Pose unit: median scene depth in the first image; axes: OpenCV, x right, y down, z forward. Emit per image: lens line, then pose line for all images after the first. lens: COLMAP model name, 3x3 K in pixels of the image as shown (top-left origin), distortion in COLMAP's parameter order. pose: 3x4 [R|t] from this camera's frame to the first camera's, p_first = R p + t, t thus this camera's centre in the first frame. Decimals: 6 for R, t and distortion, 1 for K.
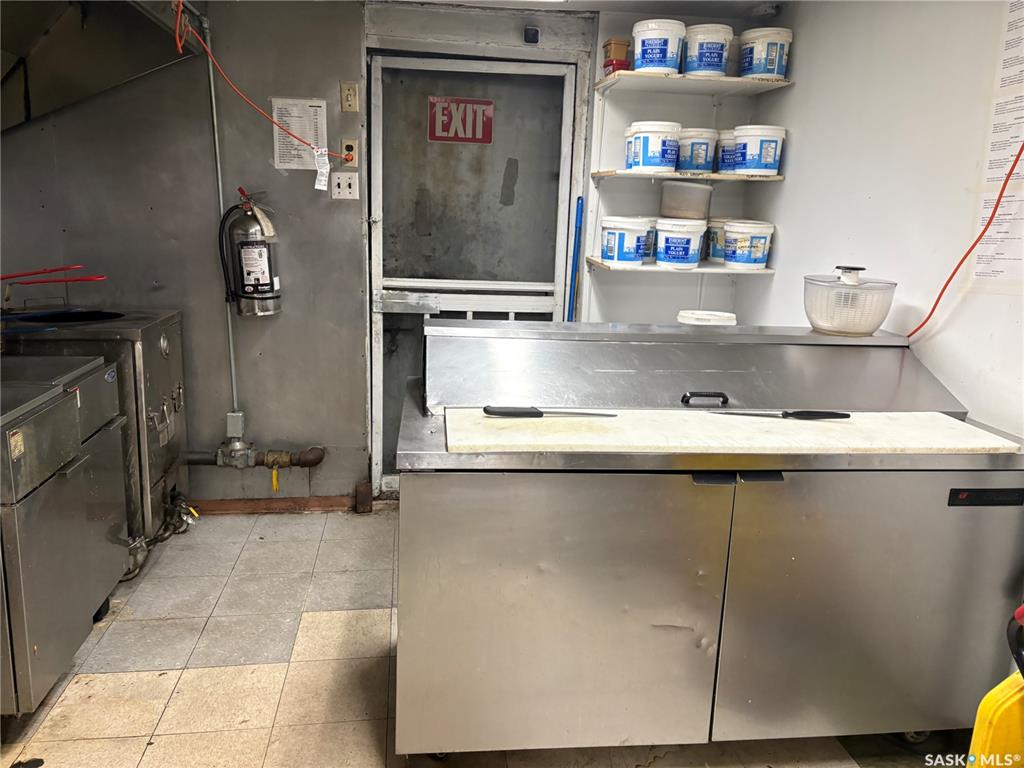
lens RADIAL K [[784.5, 0, 512.0], [0, 784.5, 384.0], [0, 0, 1]] dist [0.002690, -0.000442]
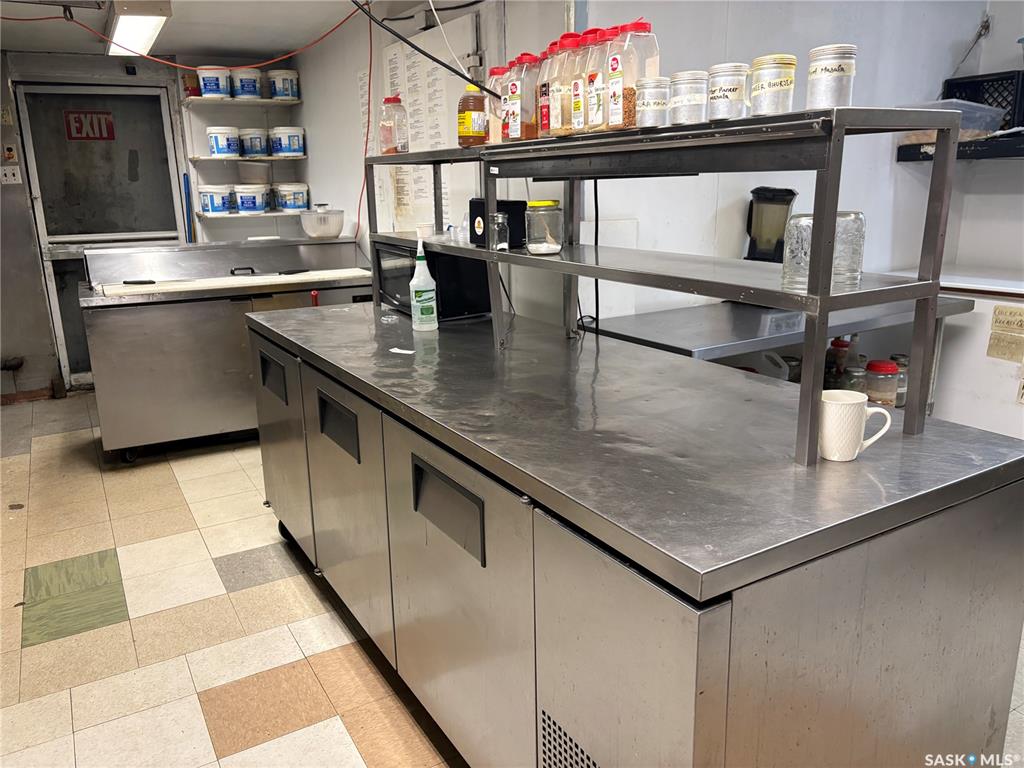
lens RADIAL K [[774.0, 0, 534.6], [0, 774.0, 379.7], [0, 0, 1]] dist [0.062356, -0.096622]
pose [[0.912460, -0.150668, 0.380417, 0.073505], [0.135204, 0.988535, 0.067222, 0.163957], [-0.386183, -0.009904, 0.922369, -0.739177]]
